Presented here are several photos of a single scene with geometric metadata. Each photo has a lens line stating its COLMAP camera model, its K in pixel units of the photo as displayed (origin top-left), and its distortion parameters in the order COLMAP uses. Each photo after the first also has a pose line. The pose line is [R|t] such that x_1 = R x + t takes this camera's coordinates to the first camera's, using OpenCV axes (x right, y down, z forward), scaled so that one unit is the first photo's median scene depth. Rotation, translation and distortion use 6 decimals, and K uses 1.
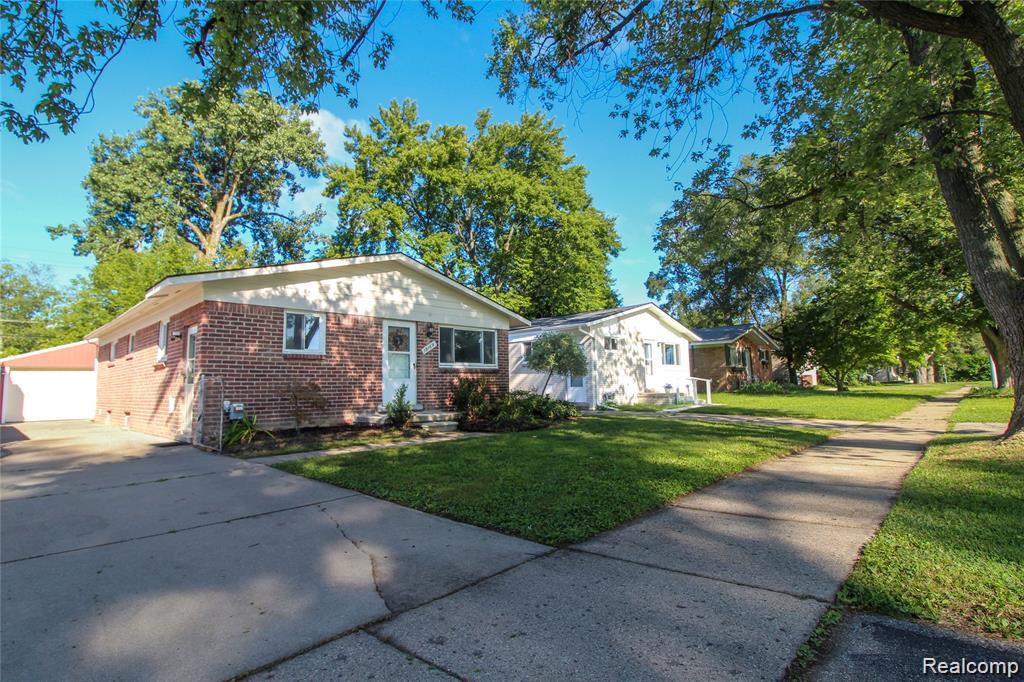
lens RADIAL K [[491.1, 0, 513.2], [0, 491.1, 355.5], [0, 0, 1]] dist [0.000534, 0.000343]
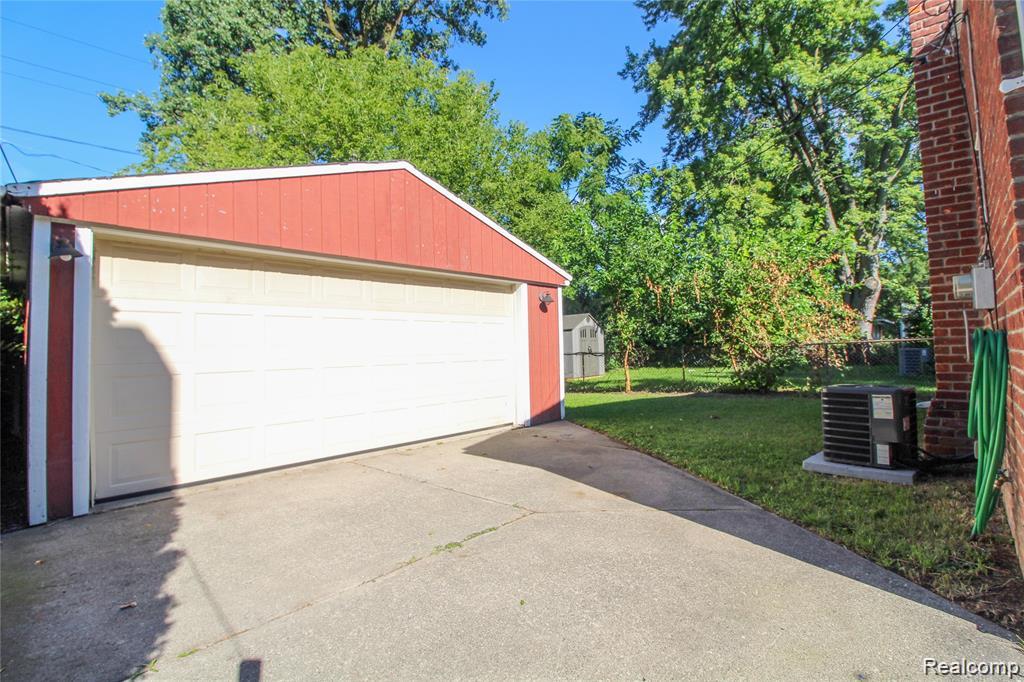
lens RADIAL K [[473.8, 0, 512.0], [0, 473.8, 341.0], [0, 0, 1]] dist [-0.002335, -0.000238]
pose [[0.999845, -0.008610, -0.015385, -1.249890], [0.009111, 0.999421, 0.032791, 0.089536], [0.015094, -0.032926, 0.999344, 1.187409]]
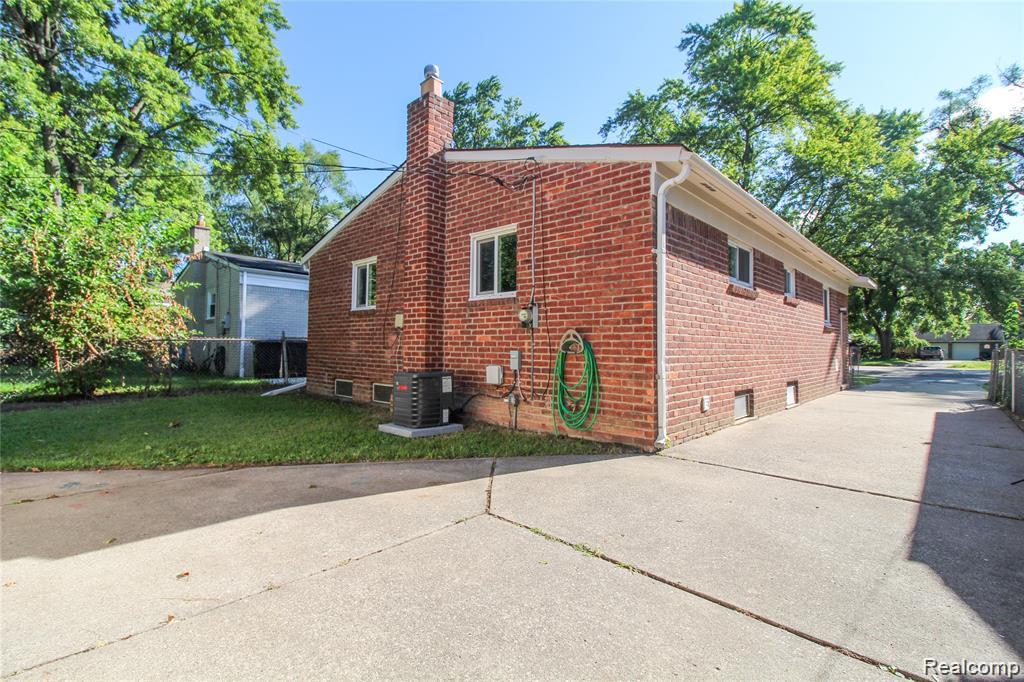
lens RADIAL K [[473.8, 0, 512.0], [0, 473.8, 341.0], [0, 0, 1]] dist [-0.002335, -0.000238]
pose [[0.015713, 0.029584, 0.999439, -1.513260], [-0.067990, 0.997280, -0.028451, 0.114514], [-0.997562, -0.067505, 0.017682, 1.465361]]
